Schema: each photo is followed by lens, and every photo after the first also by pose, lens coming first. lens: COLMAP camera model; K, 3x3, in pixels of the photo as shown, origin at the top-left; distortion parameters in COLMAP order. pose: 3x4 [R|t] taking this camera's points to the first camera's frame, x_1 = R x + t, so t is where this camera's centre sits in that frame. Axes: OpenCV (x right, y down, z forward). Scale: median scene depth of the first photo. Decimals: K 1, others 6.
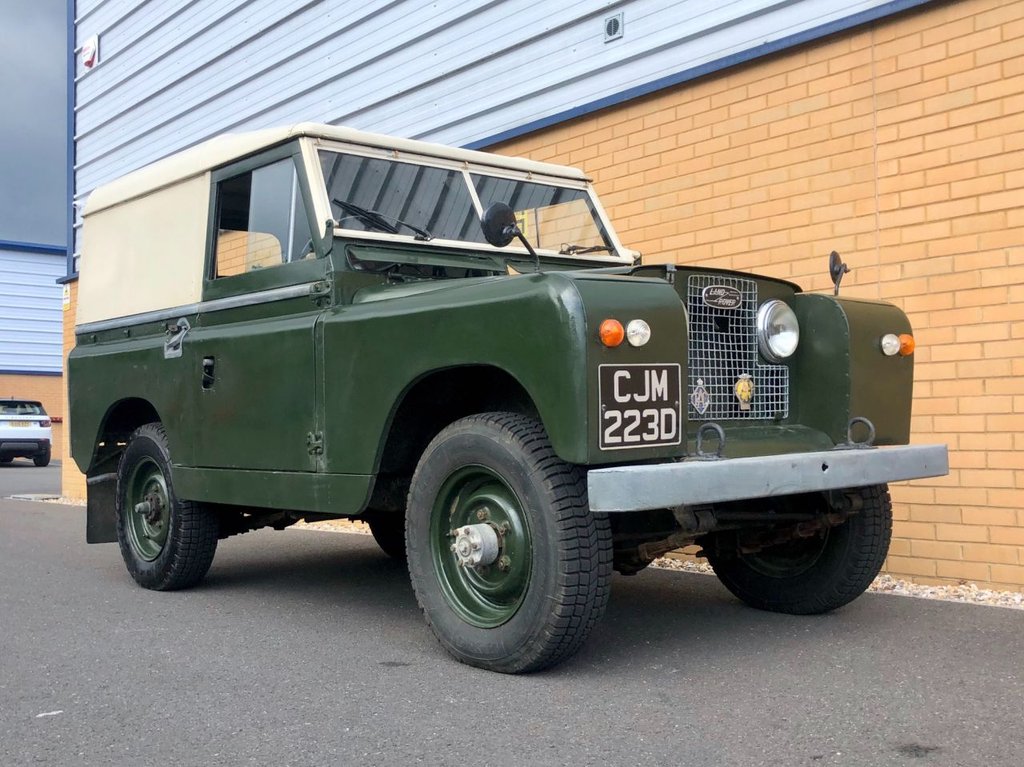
lens RADIAL K [[1123.1, 0, 477.1], [0, 1123.1, 378.3], [0, 0, 1]] dist [0.077166, -0.181382]
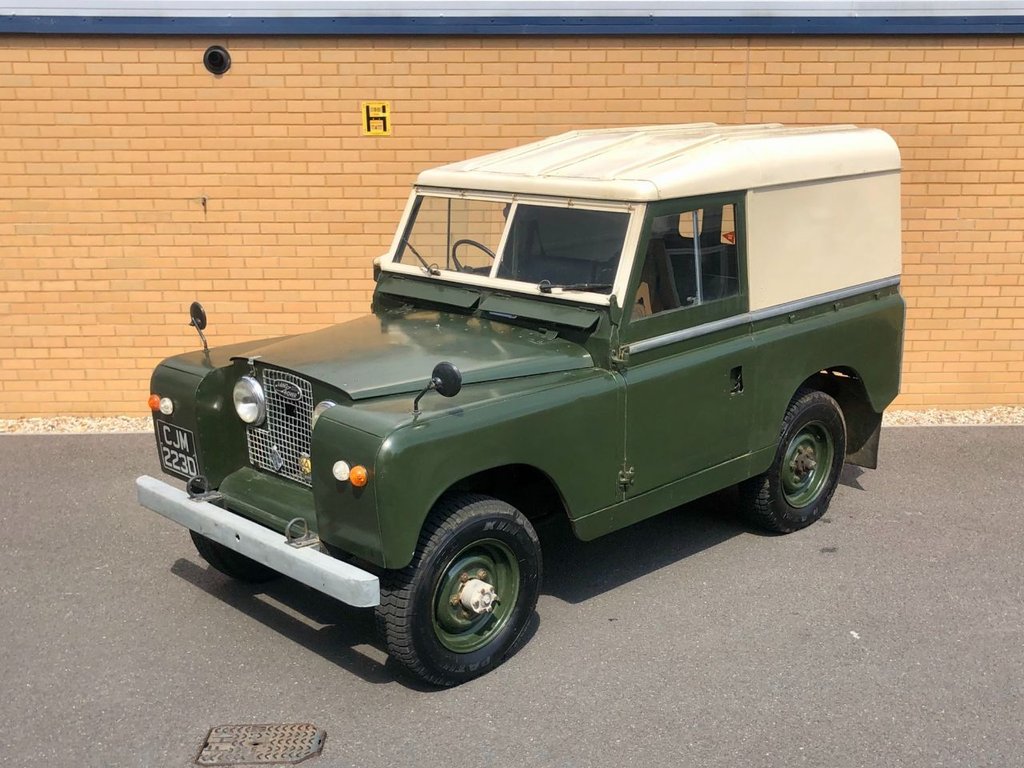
lens RADIAL K [[1048.5, 0, 530.1], [0, 1048.5, 486.8], [0, 0, 1]] dist [0.149947, -0.436675]
pose [[0.101118, 0.346996, -0.932399, 1.399796], [0.034597, 0.935410, 0.351869, -0.380742], [0.994273, -0.067839, 0.082582, 1.175027]]
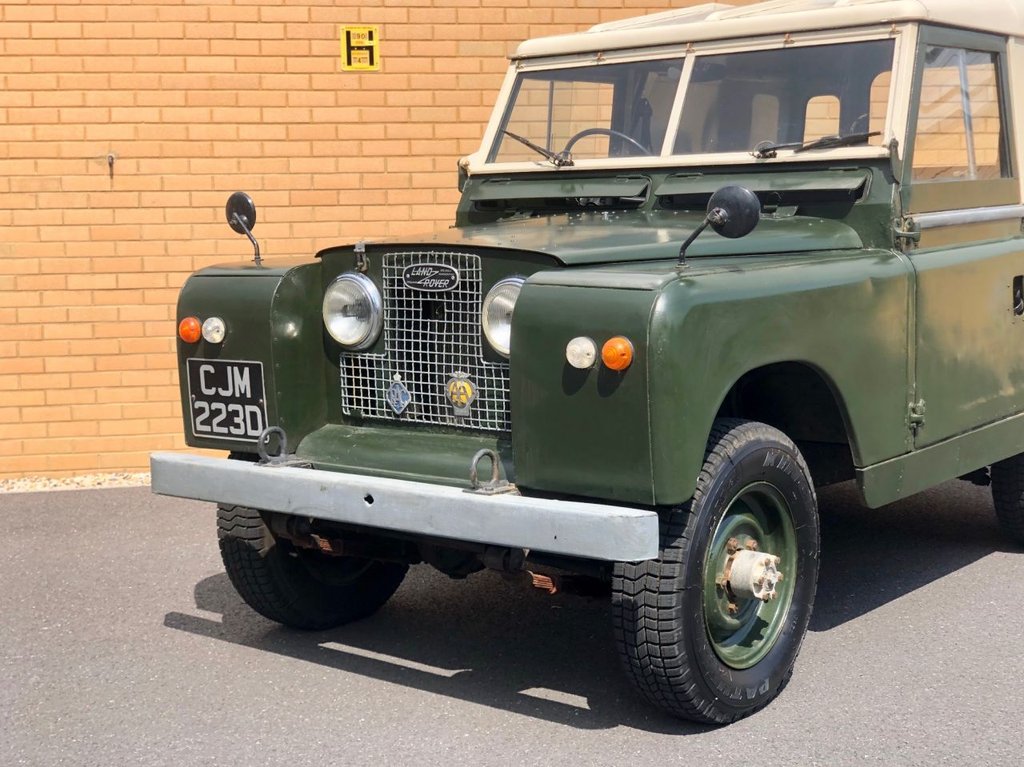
lens RADIAL K [[1451.3, 0, 514.6], [0, 1451.3, 396.8], [0, 0, 1]] dist [0.028187, 0.065383]
pose [[0.212839, 0.140579, -0.966921, 1.281661], [0.046249, 0.987037, 0.153684, -0.147350], [0.975992, -0.077430, 0.203578, 0.843626]]
